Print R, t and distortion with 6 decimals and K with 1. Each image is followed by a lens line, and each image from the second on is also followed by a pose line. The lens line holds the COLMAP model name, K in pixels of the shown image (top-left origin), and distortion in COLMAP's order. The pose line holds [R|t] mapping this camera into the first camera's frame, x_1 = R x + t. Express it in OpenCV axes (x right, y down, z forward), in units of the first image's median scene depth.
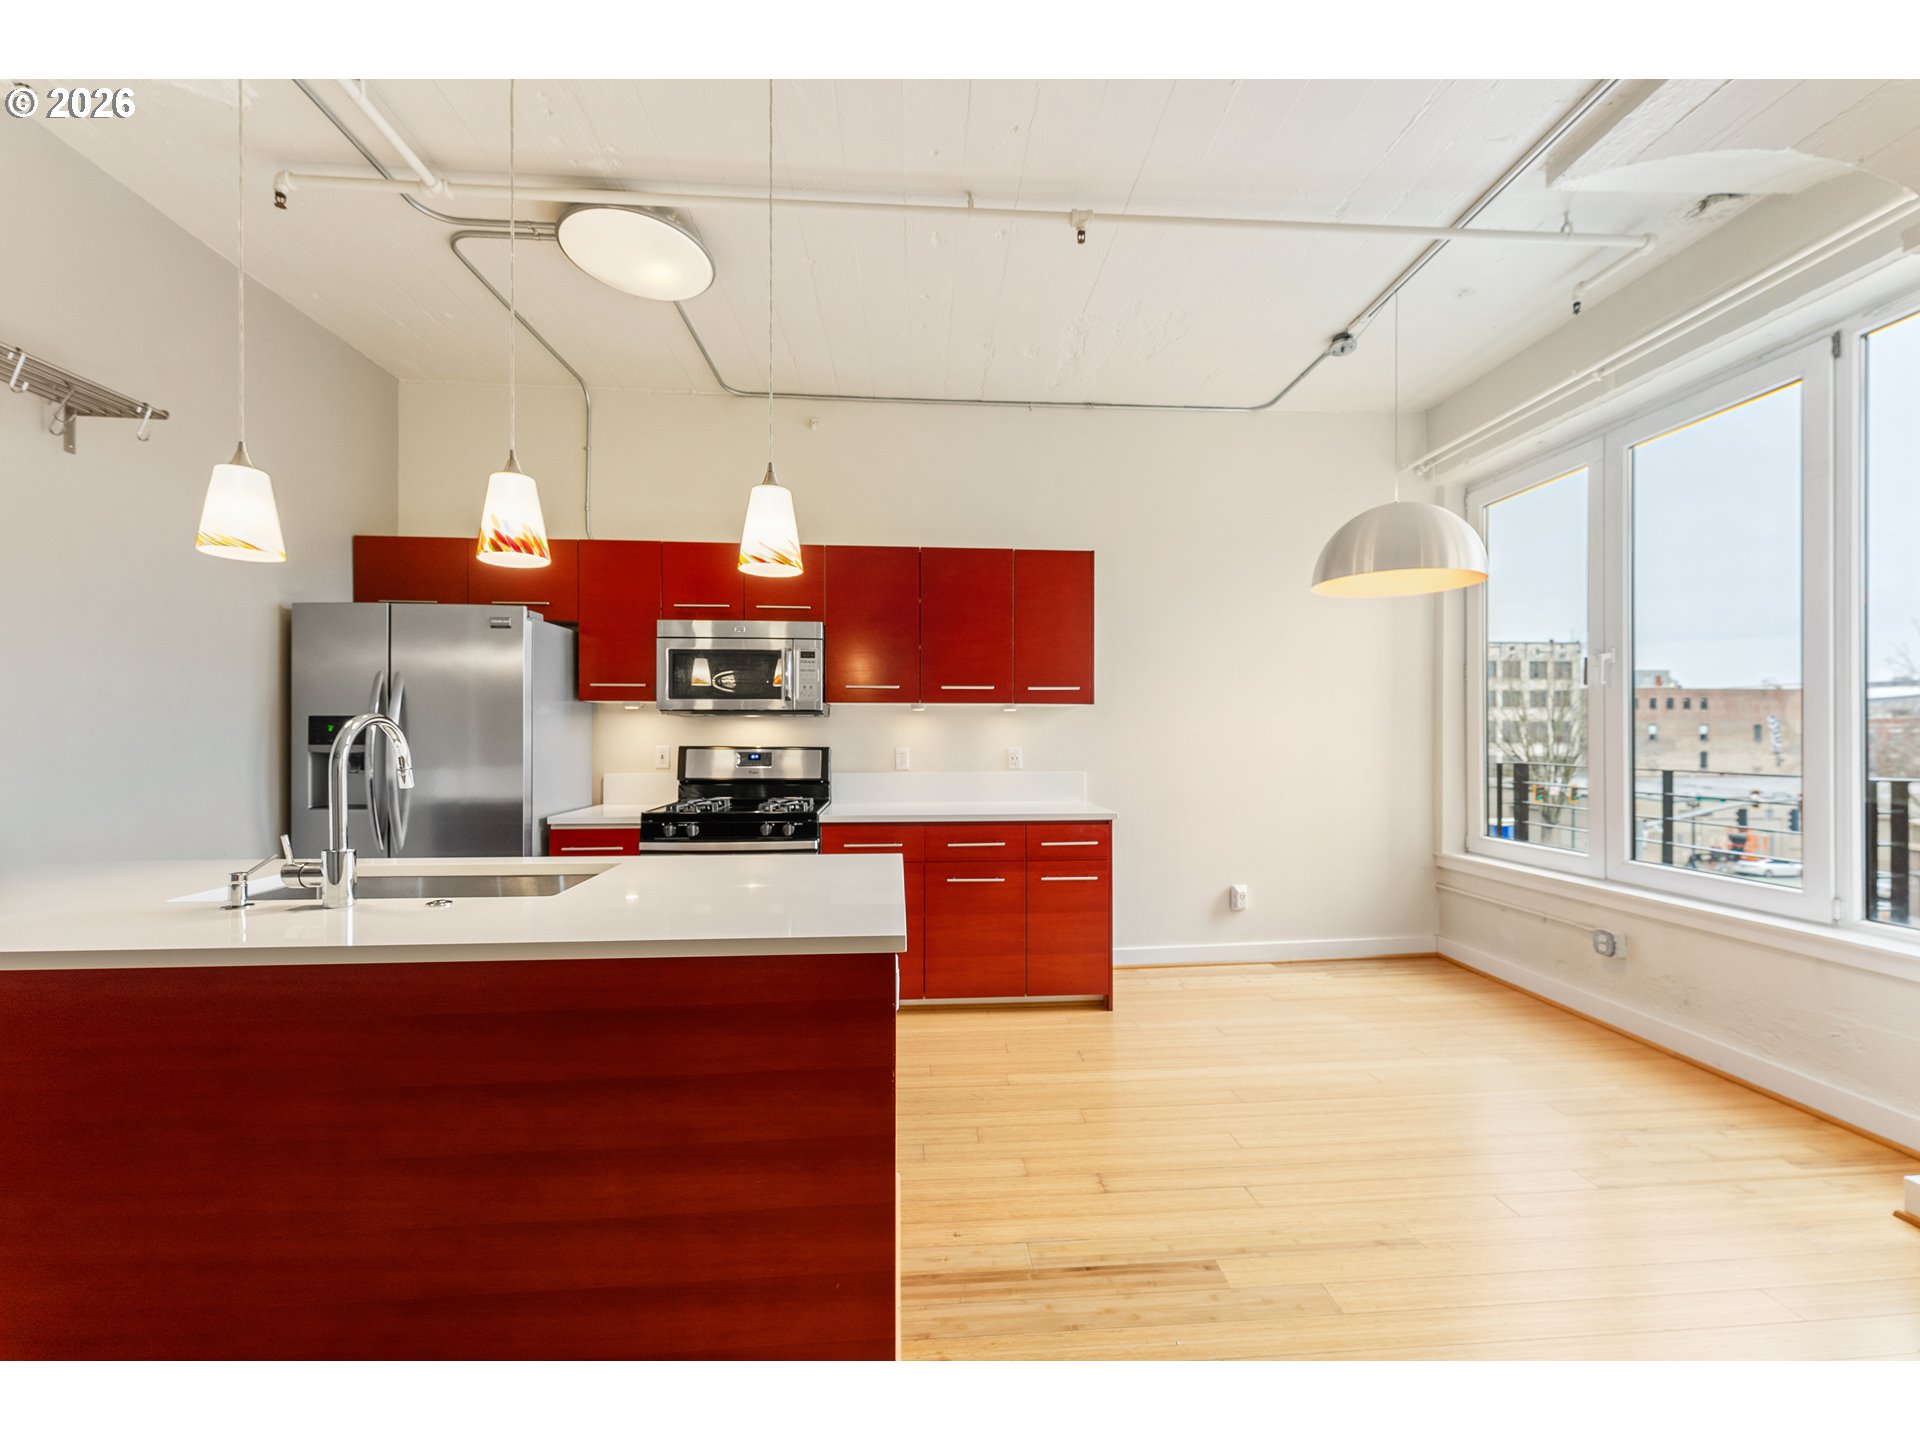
lens RADIAL K [[775.5, 0, 957.0], [0, 775.5, 737.5], [0, 0, 1]] dist [0.000609, -0.000090]
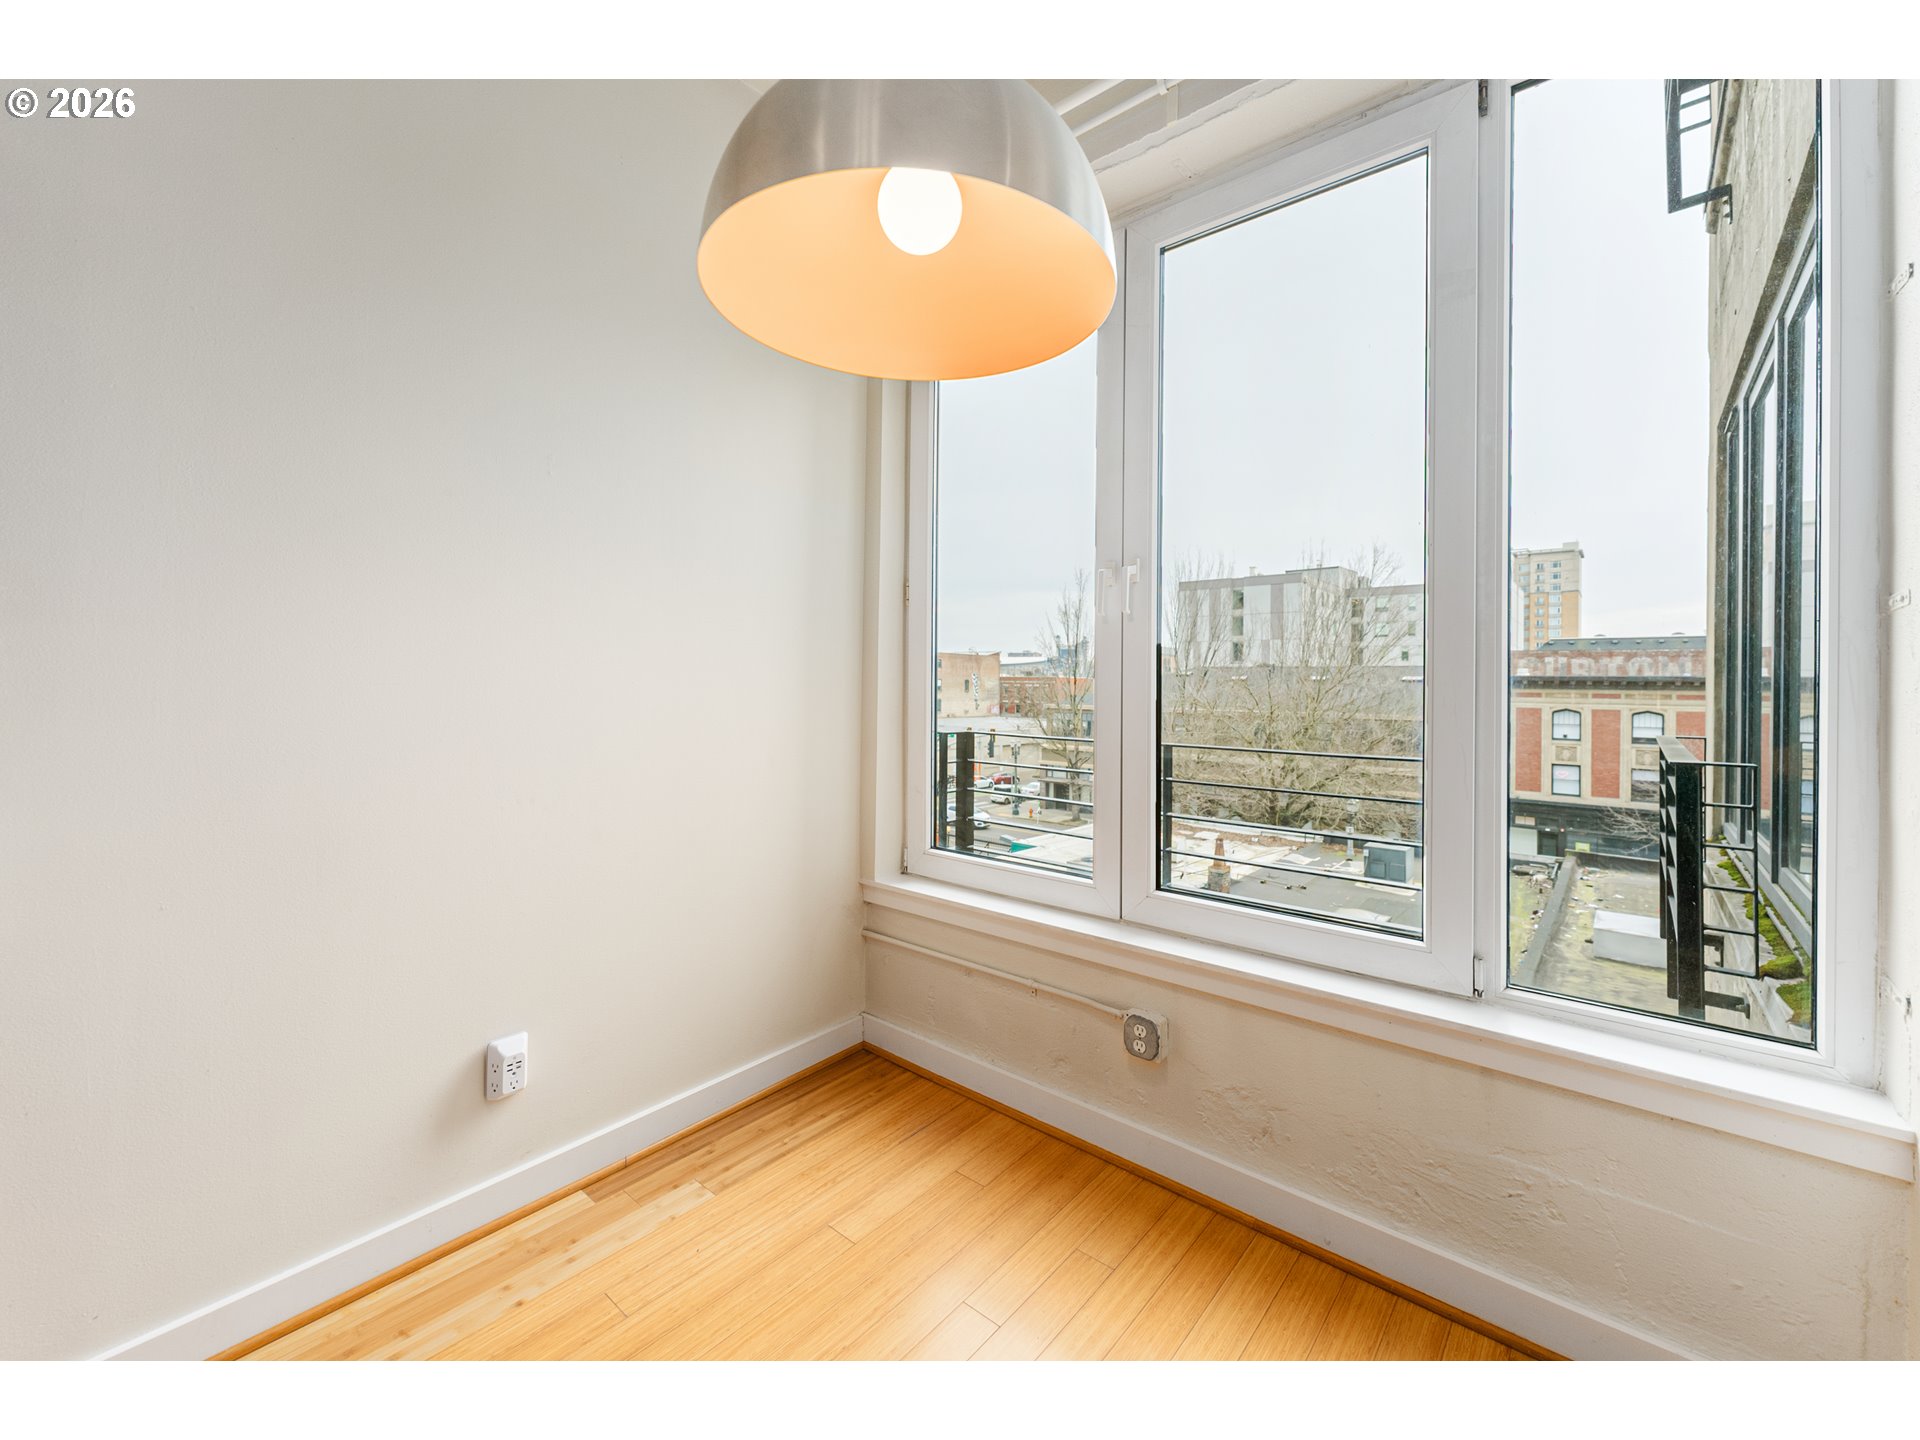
lens RADIAL K [[783.1, 0, 960.1], [0, 783.1, 683.7], [0, 0, 1]] dist [0.000974, 0.000184]
pose [[0.695481, 0.012503, 0.718435, 0.259254], [-0.010964, 0.999917, -0.006787, -0.005909], [-0.718461, -0.003156, 0.695560, 0.601467]]
